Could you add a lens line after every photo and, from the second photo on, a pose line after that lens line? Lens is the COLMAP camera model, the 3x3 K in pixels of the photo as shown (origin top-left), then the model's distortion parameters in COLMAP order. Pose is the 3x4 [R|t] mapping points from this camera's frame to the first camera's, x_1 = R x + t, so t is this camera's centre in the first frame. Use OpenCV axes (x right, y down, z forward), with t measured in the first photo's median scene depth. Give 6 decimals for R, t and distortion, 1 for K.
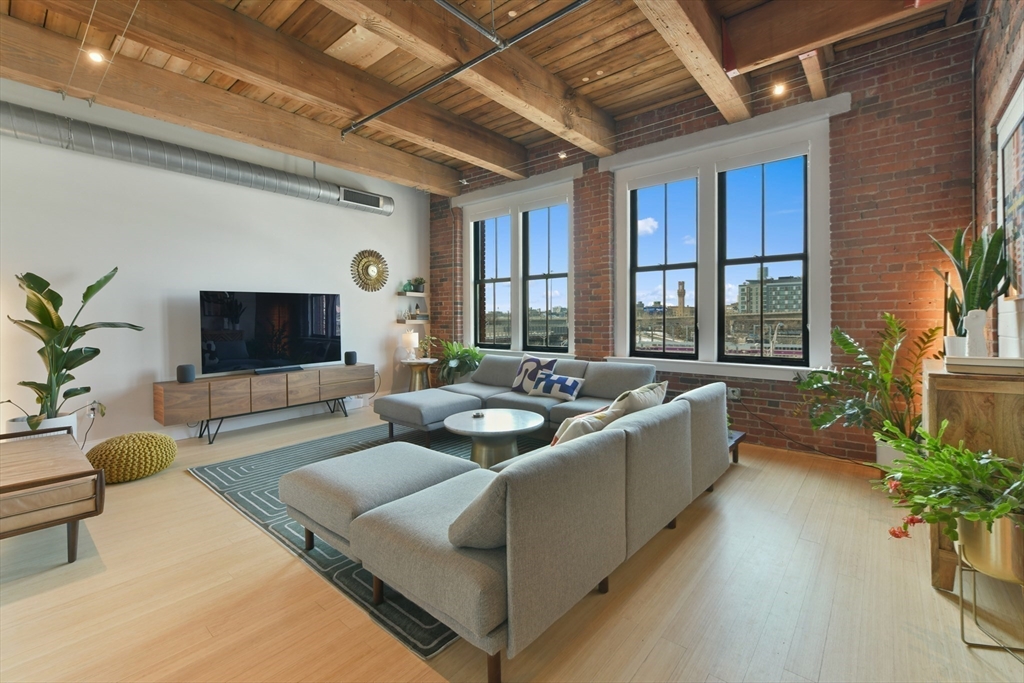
lens RADIAL K [[442.5, 0, 497.0], [0, 442.5, 321.0], [0, 0, 1]] dist [-0.004335, 0.000397]
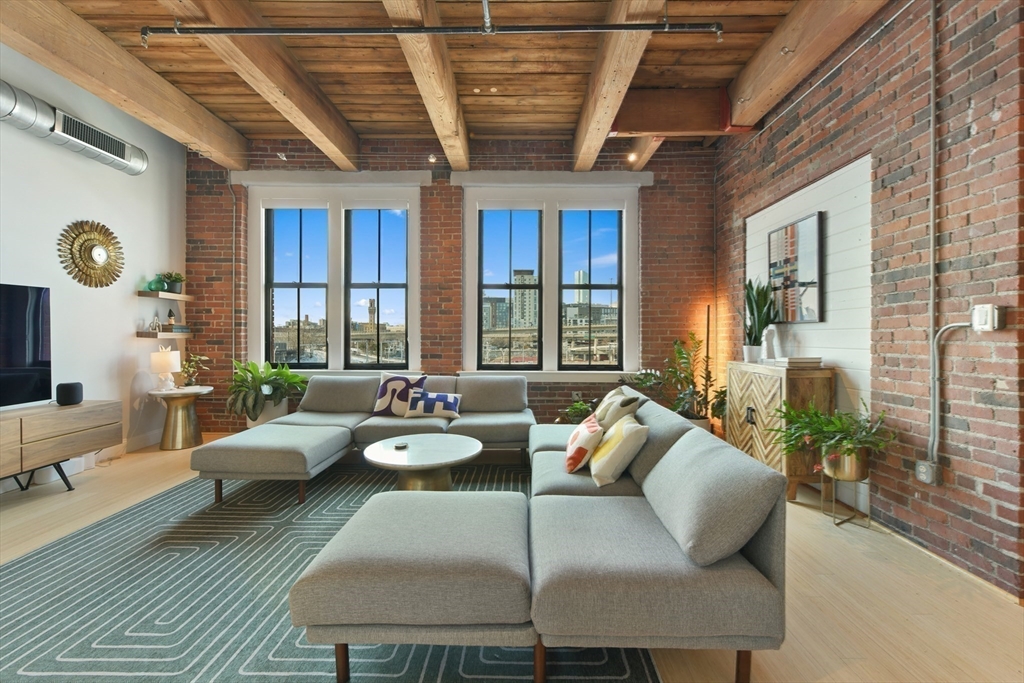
lens RADIAL K [[442.5, 0, 513.8], [0, 442.5, 337.5], [0, 0, 1]] dist [-0.004335, 0.000397]
pose [[0.756707, 0.004610, 0.653738, -0.321935], [-0.004188, 0.999989, -0.002203, 0.006183], [-0.653741, -0.001071, 0.756718, 0.167296]]
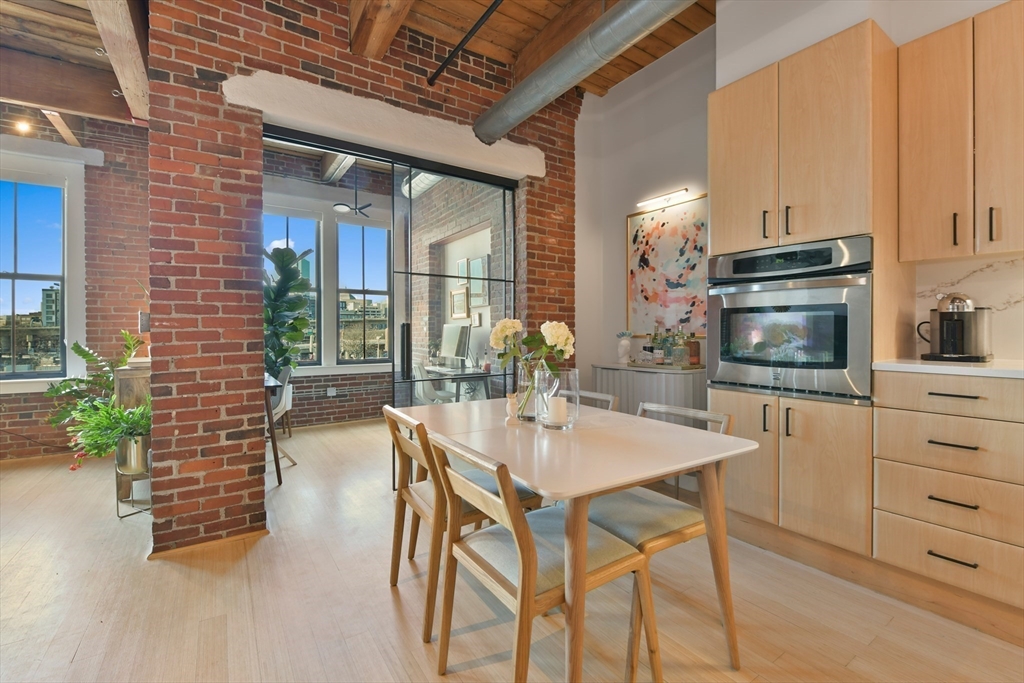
lens RADIAL K [[444.8, 0, 536.5], [0, 444.8, 334.1], [0, 0, 1]] dist [-0.007947, -0.000959]
pose [[0.226540, -0.001479, 0.974001, -0.092035], [0.004584, 0.999989, 0.000452, -0.001038], [-0.973991, 0.004363, 0.226544, -0.334527]]
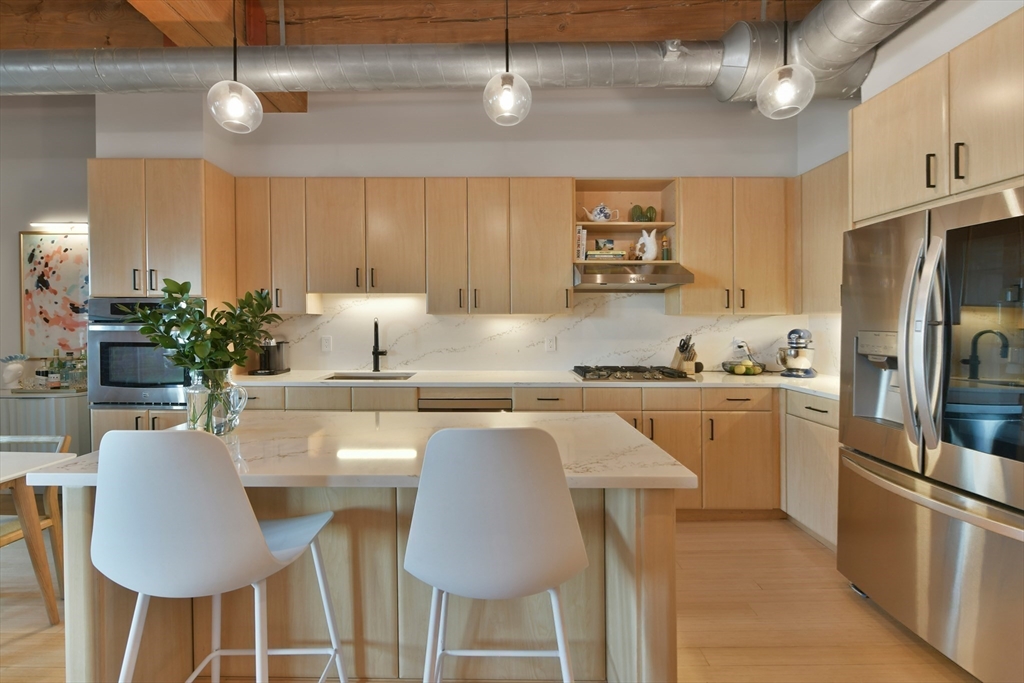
lens RADIAL K [[413.0, 0, 498.3], [0, 413.0, 328.7], [0, 0, 1]] dist [0.000425, -0.000590]
pose [[-0.649247, -0.006260, 0.760552, -0.332110], [0.004504, 0.999917, 0.012075, -0.050655], [-0.760565, 0.011265, -0.649164, -0.470071]]
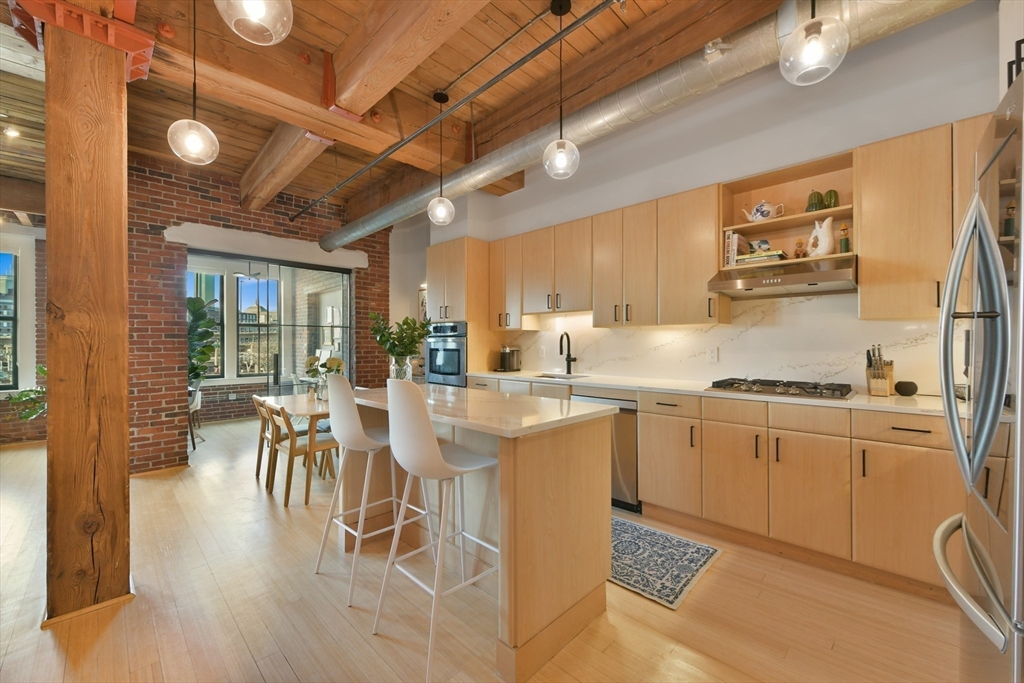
lens RADIAL K [[413.0, 0, 535.9], [0, 413.0, 342.4], [0, 0, 1]] dist [0.000425, -0.000590]
pose [[0.040454, 0.006727, 0.999159, -0.548162], [0.006158, 0.999957, -0.006982, -0.033959], [-0.999162, 0.006436, 0.040411, -0.719342]]
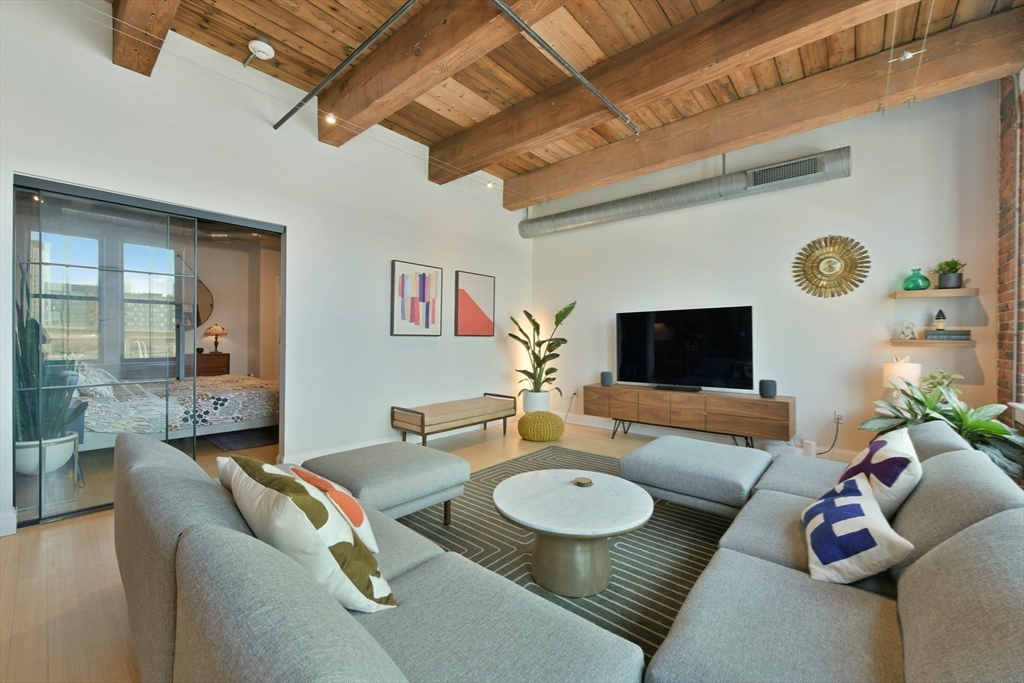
lens RADIAL K [[413.0, 0, 516.2], [0, 413.0, 334.5], [0, 0, 1]] dist [0.000425, -0.000590]
pose [[0.015908, -0.001726, -0.999872, 0.451596], [-0.014239, 0.999897, -0.001952, -0.001598], [0.999772, 0.014268, 0.015882, 0.676219]]
